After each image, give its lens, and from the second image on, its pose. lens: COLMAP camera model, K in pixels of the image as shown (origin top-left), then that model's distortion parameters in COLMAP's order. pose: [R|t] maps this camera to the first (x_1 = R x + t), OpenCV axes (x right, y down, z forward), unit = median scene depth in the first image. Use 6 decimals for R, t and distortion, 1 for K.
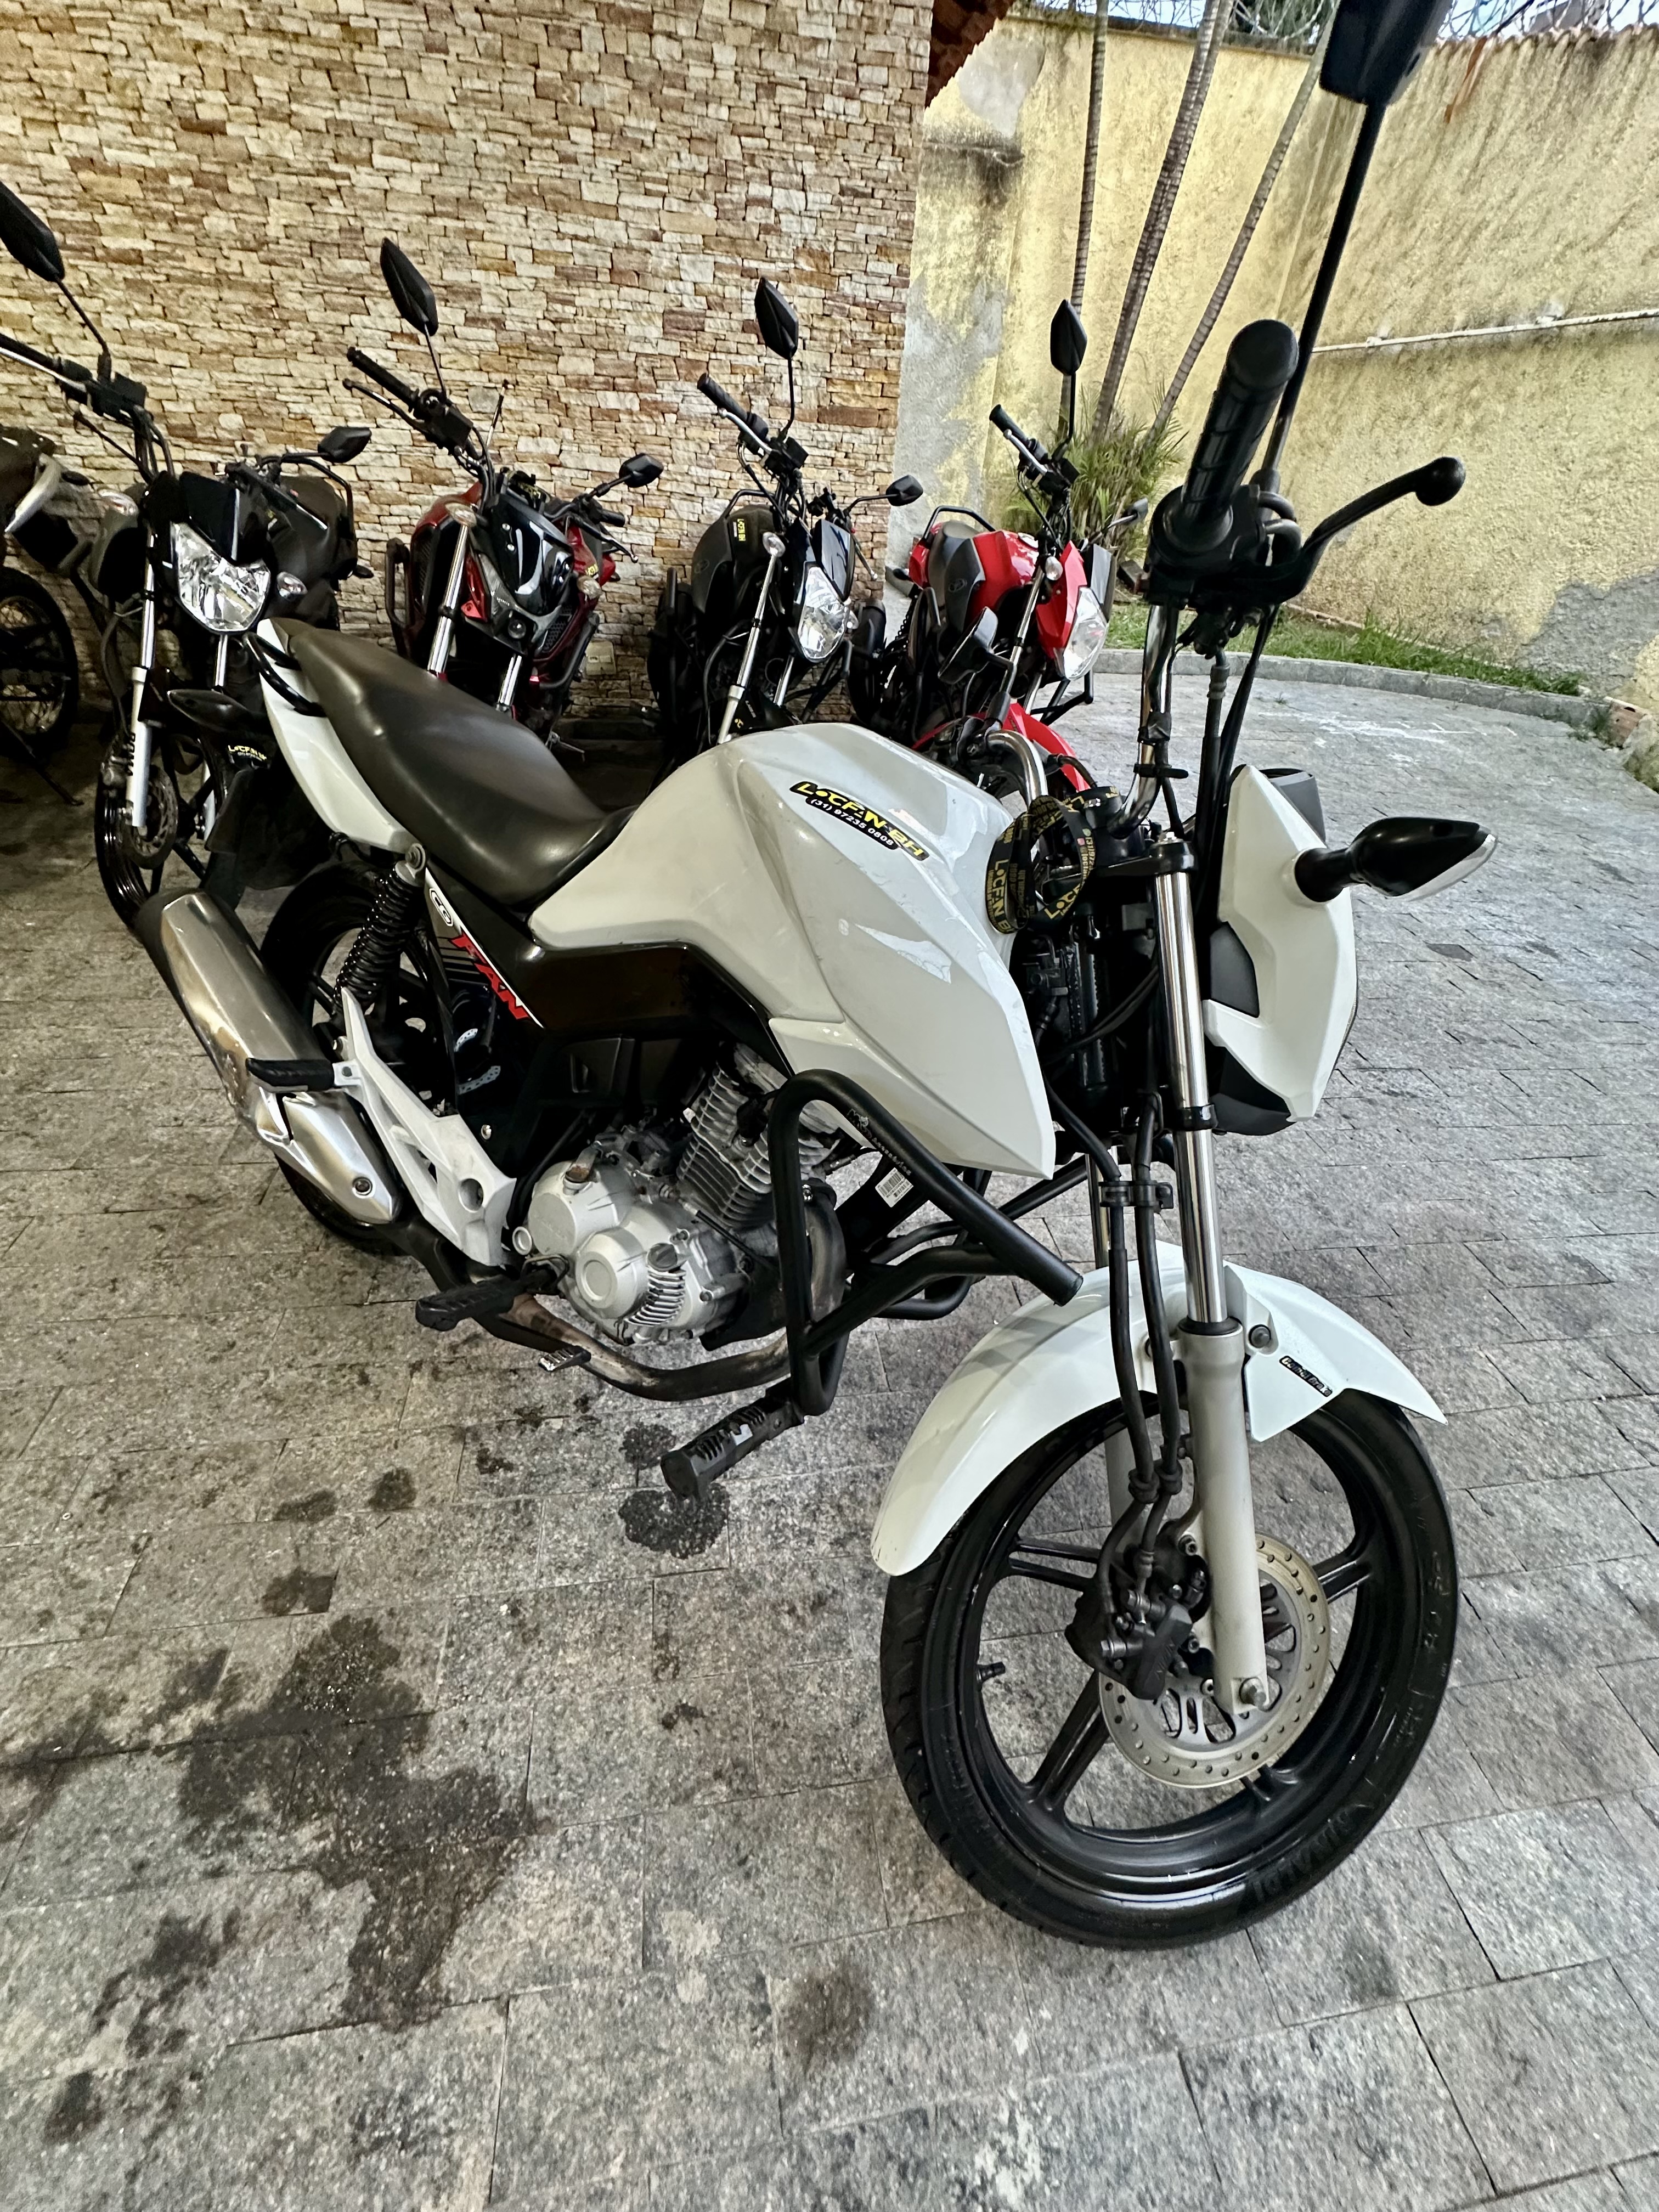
lens RADIAL K [[882.3, 0, 827.3], [0, 882.3, 1103.6], [0, 0, 1]] dist [-0.002673, 0.000470]
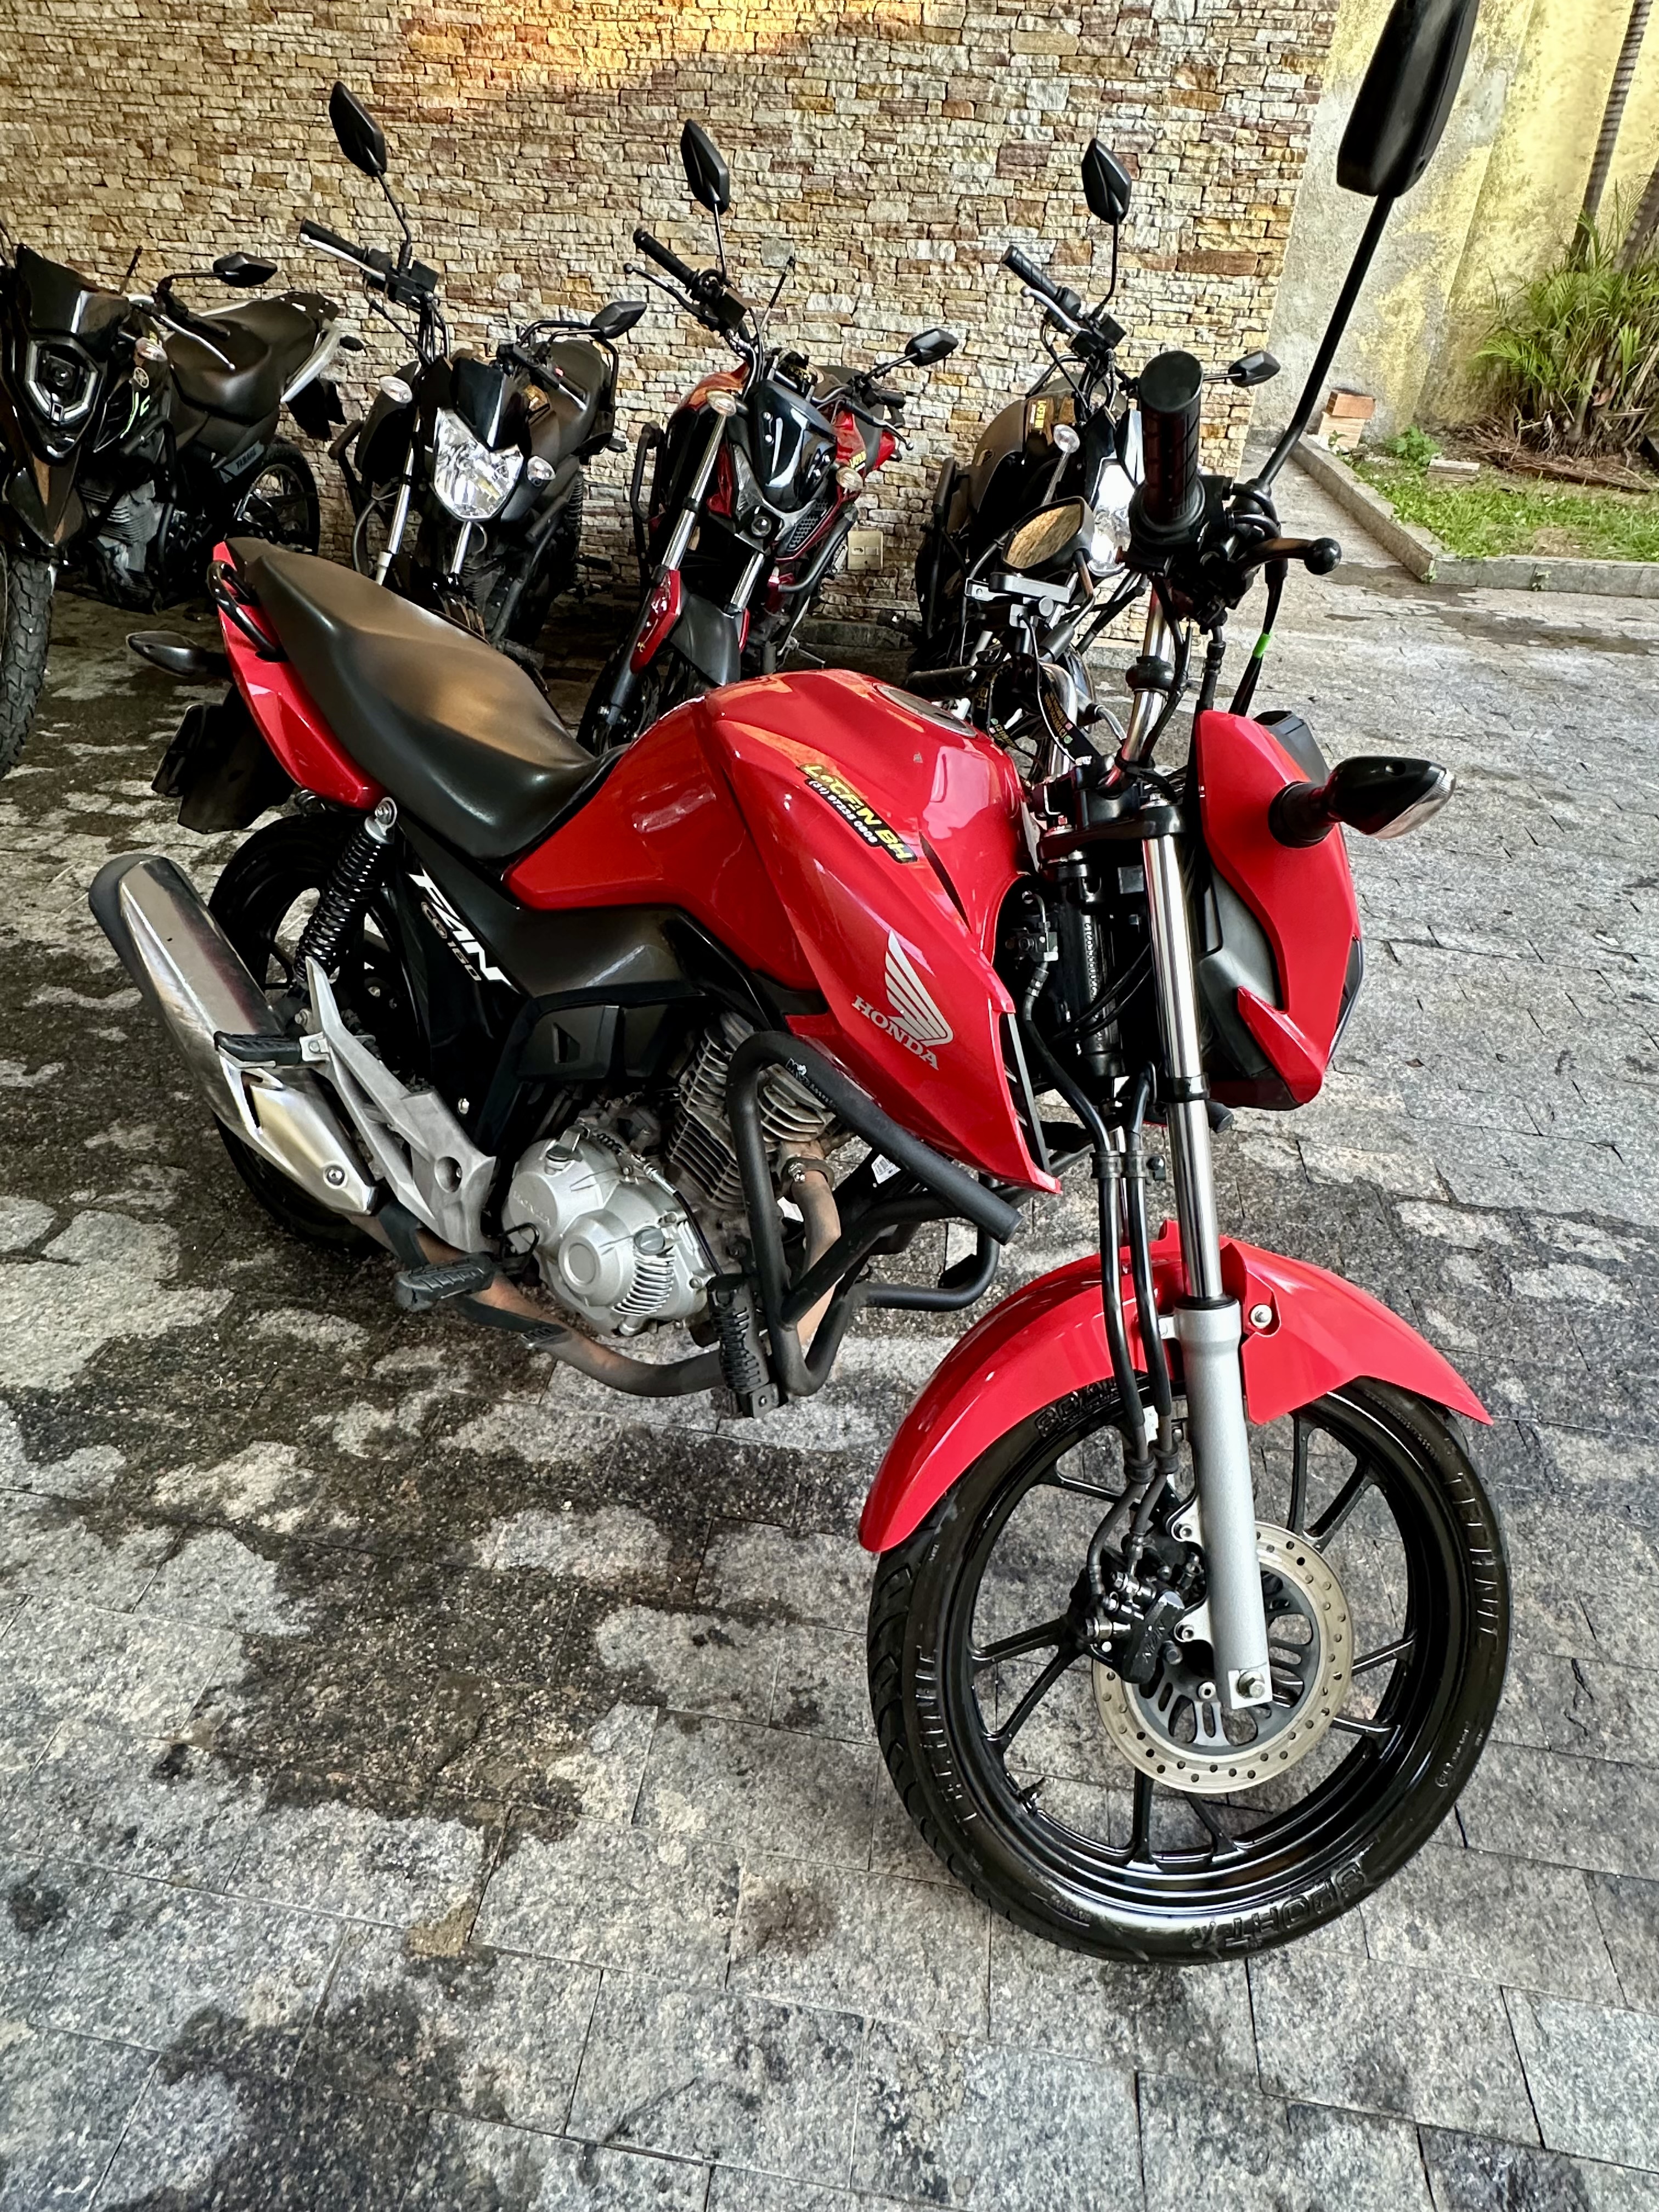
lens RADIAL K [[1217.3, 0, 814.9], [0, 1217.3, 1102.3], [0, 0, 1]] dist [-0.001821, -0.000240]
pose [[0.958665, 0.150341, -0.241574, 0.064153], [-0.157898, 0.987381, -0.012115, 0.033009], [0.236704, 0.049759, 0.970307, -0.115760]]
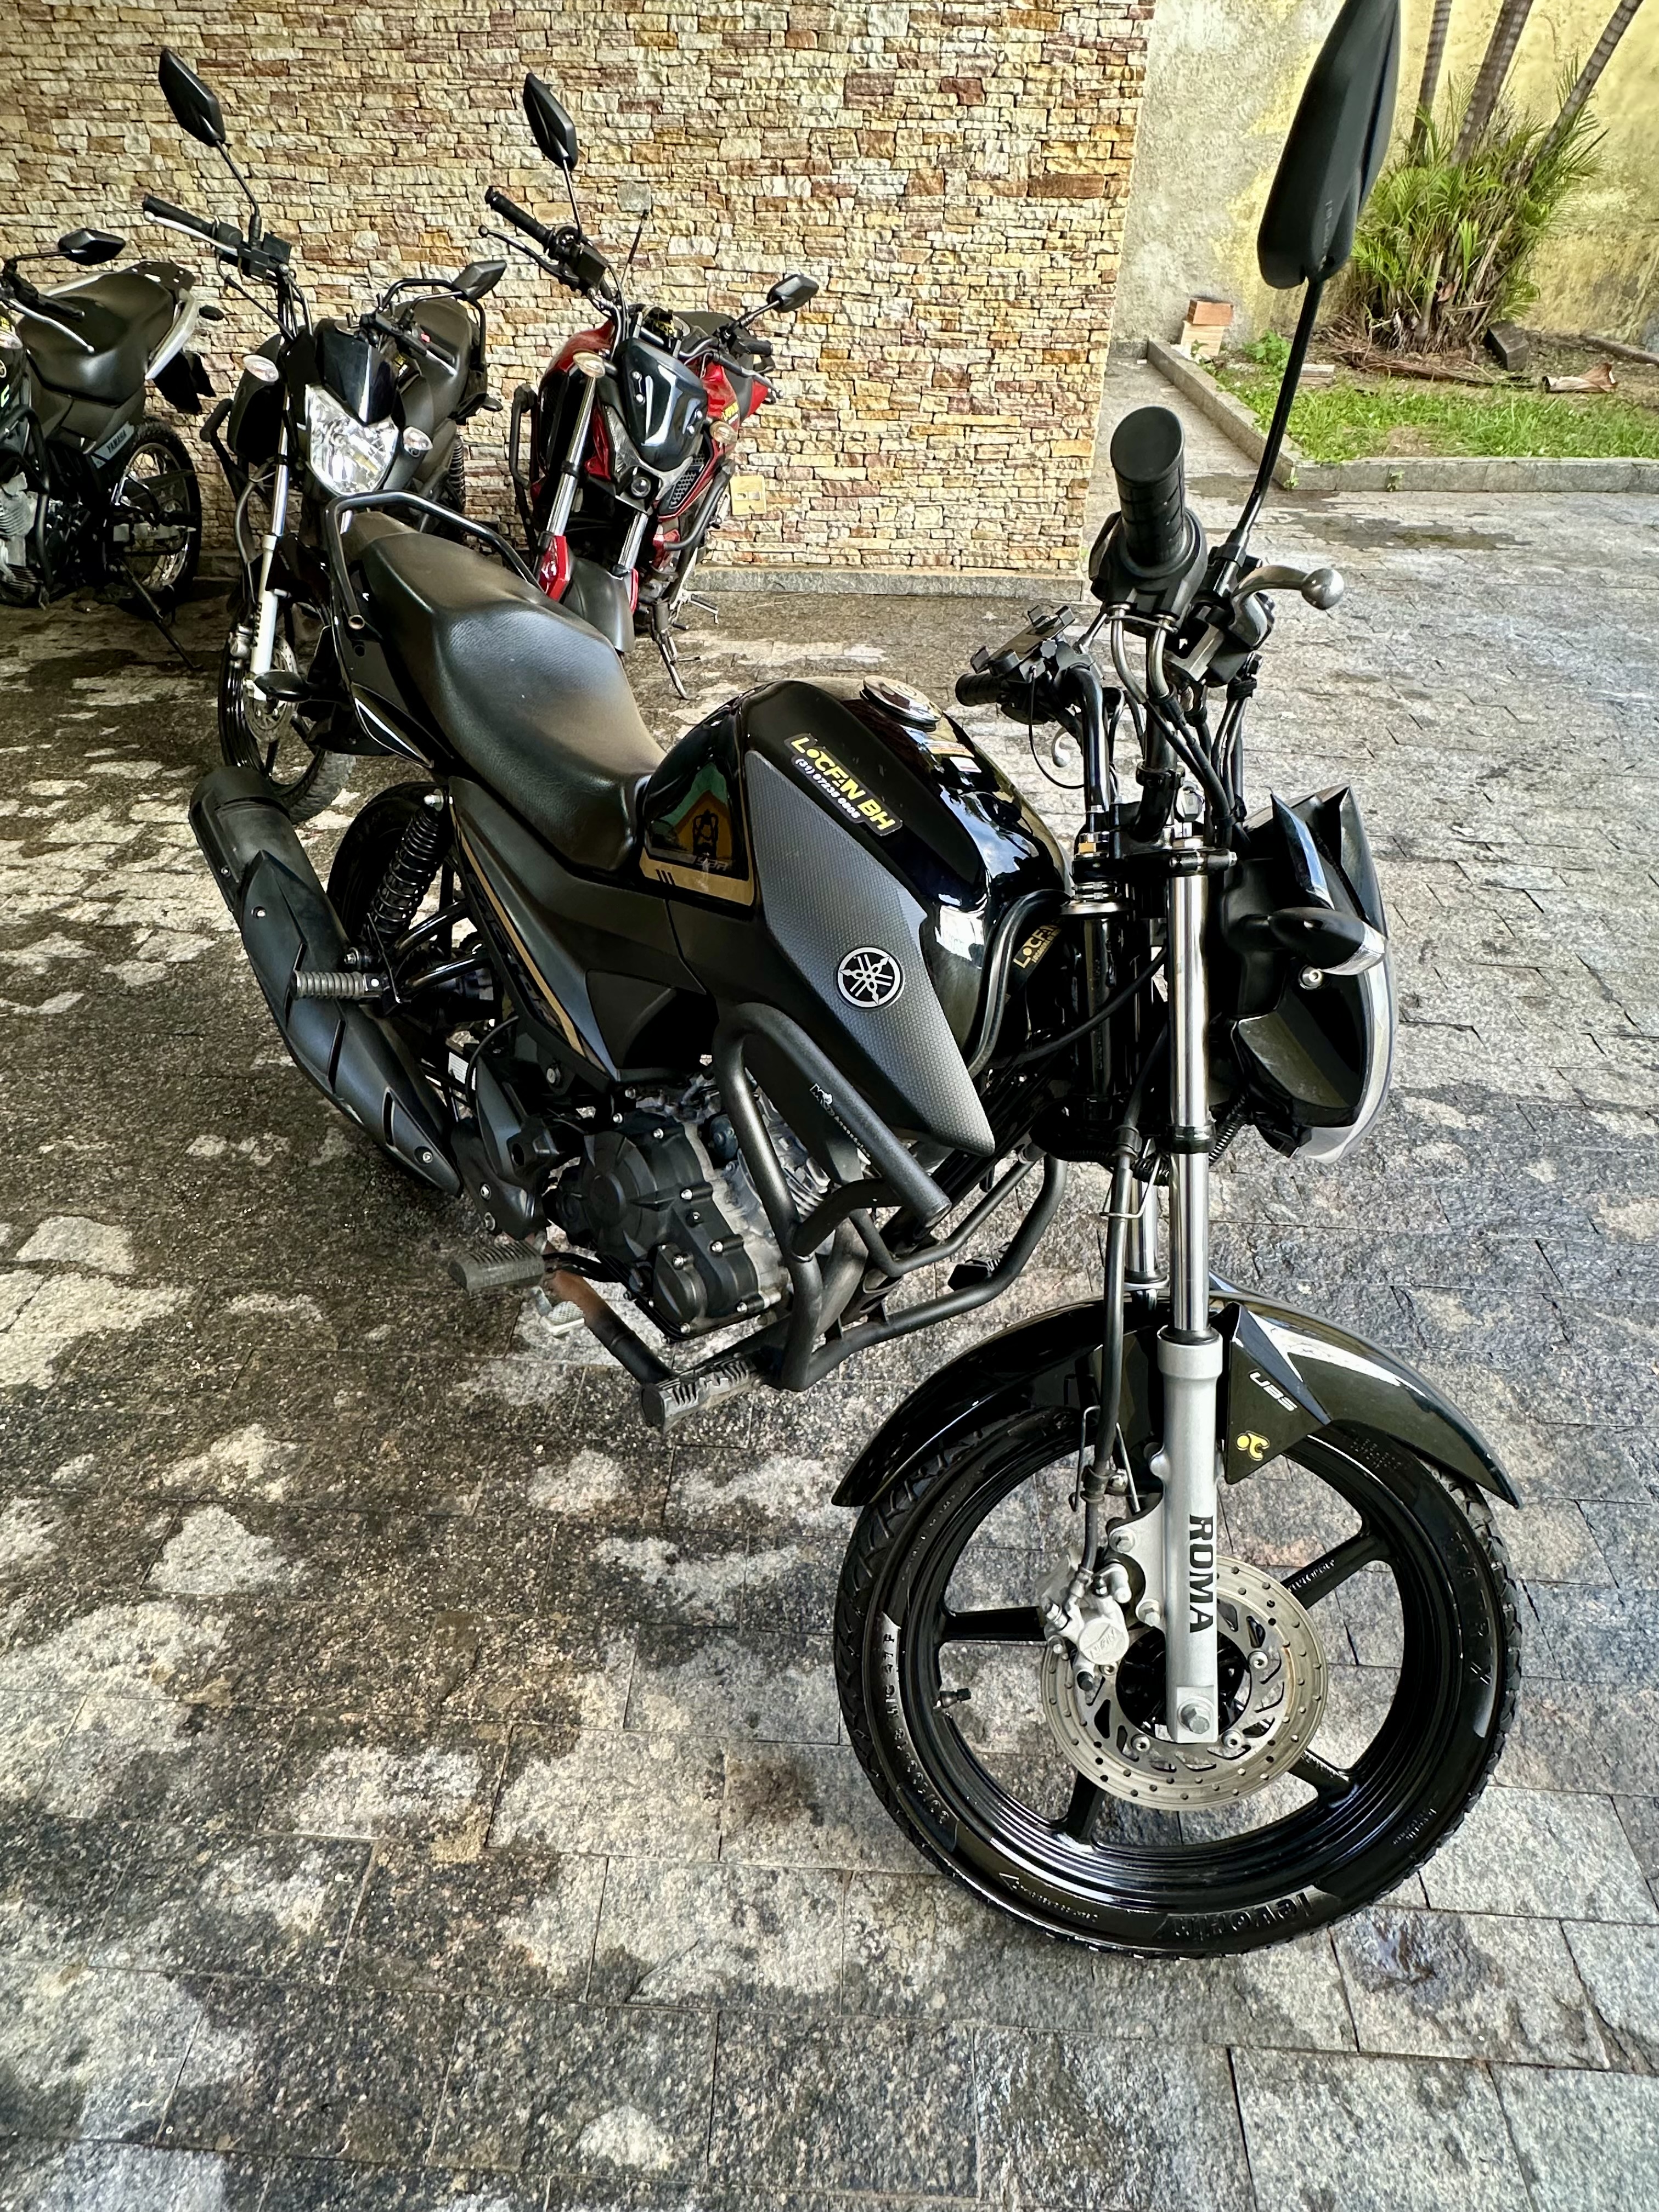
lens RADIAL K [[1162.6, 0, 815.3], [0, 1162.6, 1101.7], [0, 0, 1]] dist [-0.001571, -0.000465]
pose [[0.979451, 0.081651, -0.184416, 0.073901], [-0.074065, 0.996114, 0.047667, 0.018434], [0.187591, -0.033028, 0.981692, -0.125769]]
